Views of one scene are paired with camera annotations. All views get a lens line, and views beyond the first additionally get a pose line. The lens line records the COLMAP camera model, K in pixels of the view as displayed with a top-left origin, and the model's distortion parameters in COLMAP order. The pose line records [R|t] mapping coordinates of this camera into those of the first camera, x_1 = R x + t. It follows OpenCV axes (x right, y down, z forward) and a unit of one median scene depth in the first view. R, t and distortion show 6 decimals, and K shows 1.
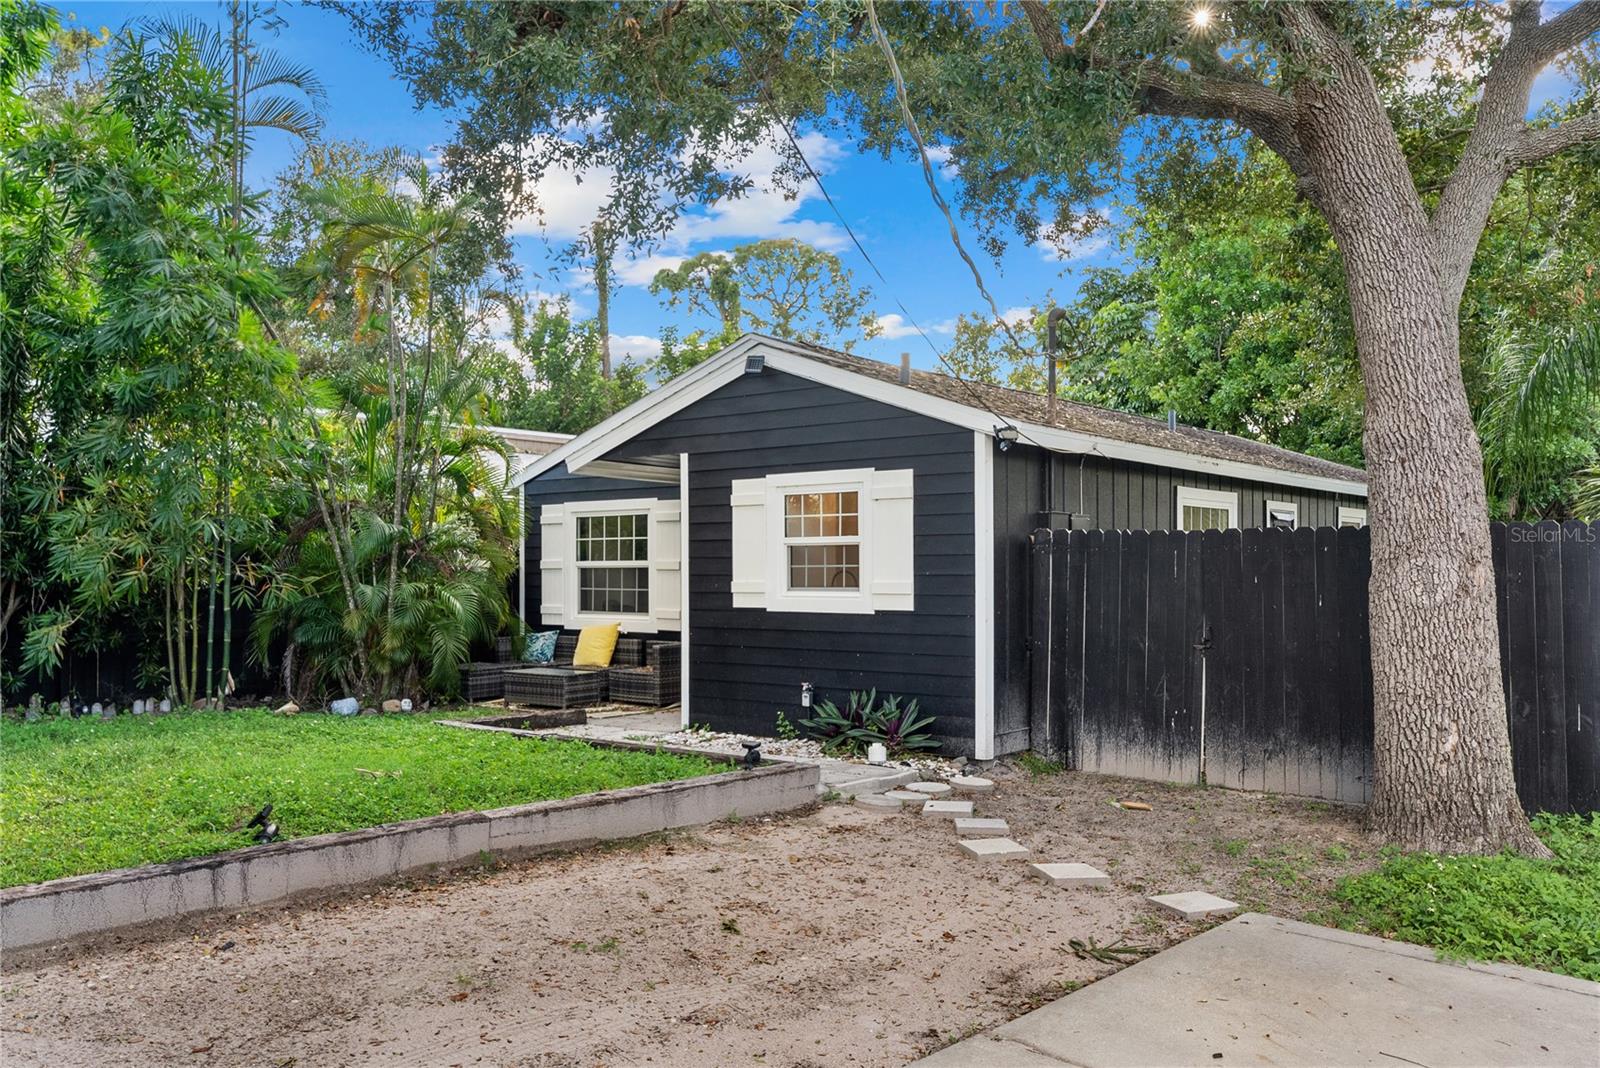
lens RADIAL K [[1298.7, 0, 800.3], [0, 1298.7, 545.7], [0, 0, 1]] dist [-0.005982, 0.002457]
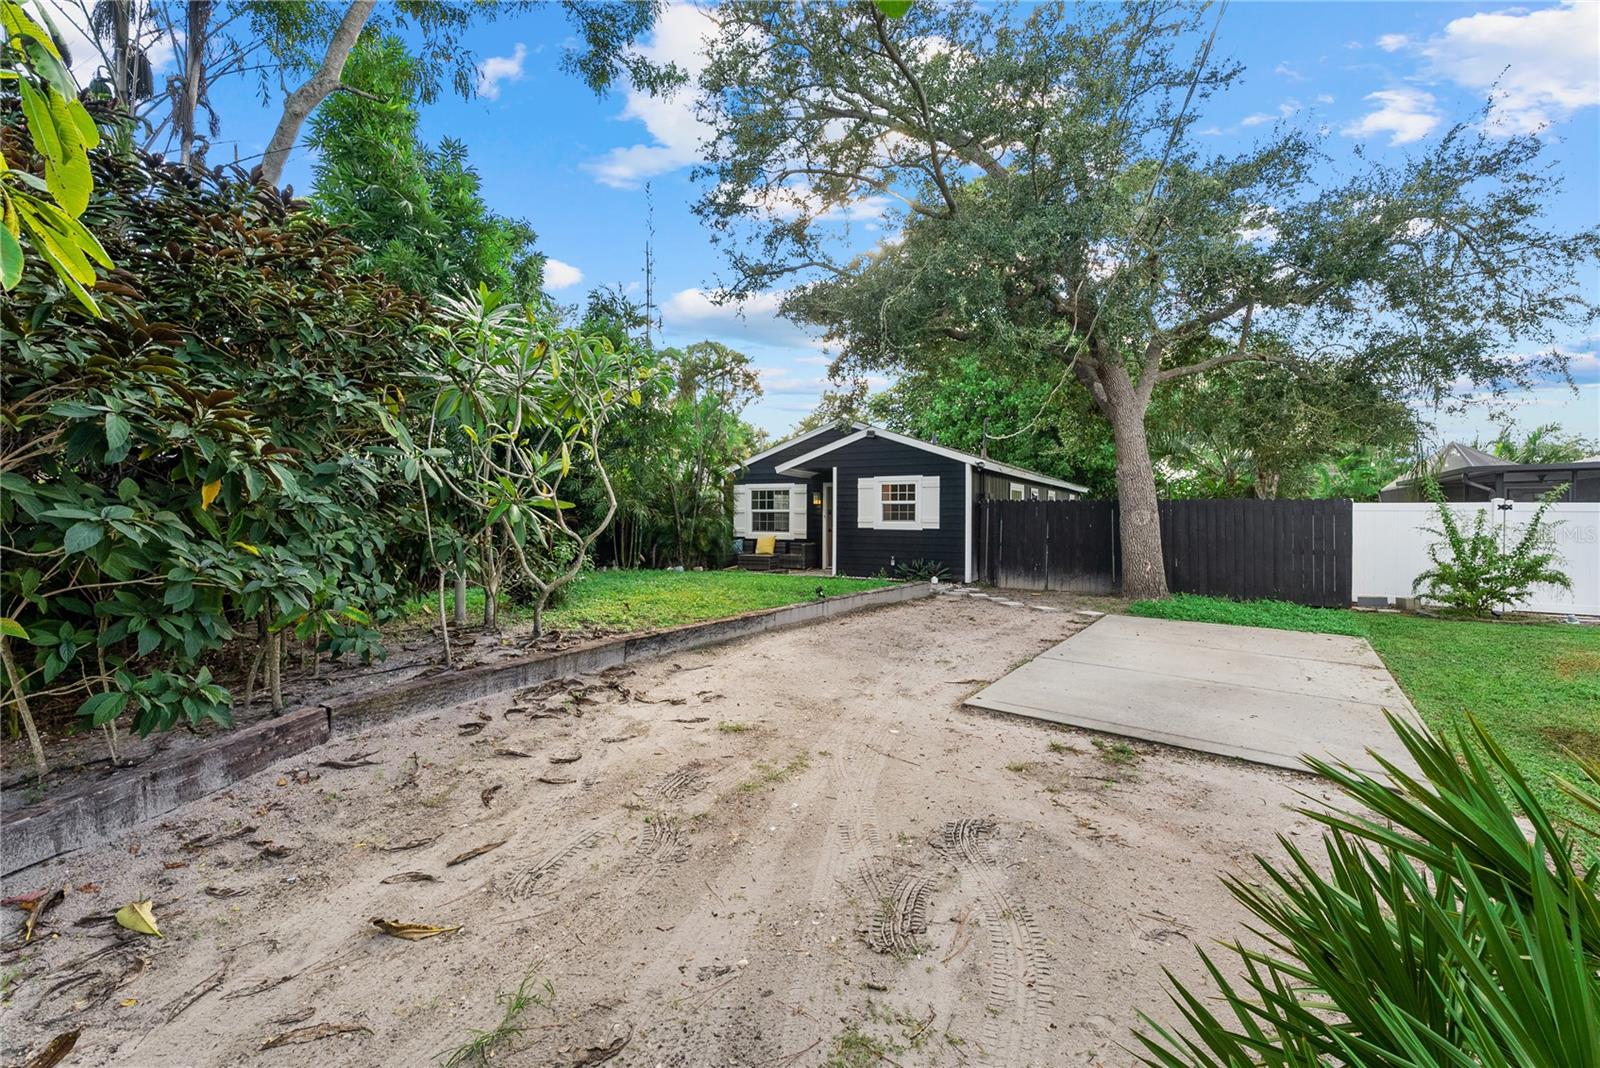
lens RADIAL K [[717.7, 0, 800.2], [0, 717.7, 518.5], [0, 0, 1]] dist [0.001117, -0.000296]
pose [[0.984399, 0.006542, 0.175828, -0.424415], [-0.010315, 0.999735, 0.020556, 0.000839], [-0.175647, -0.022049, 0.984206, -0.383776]]
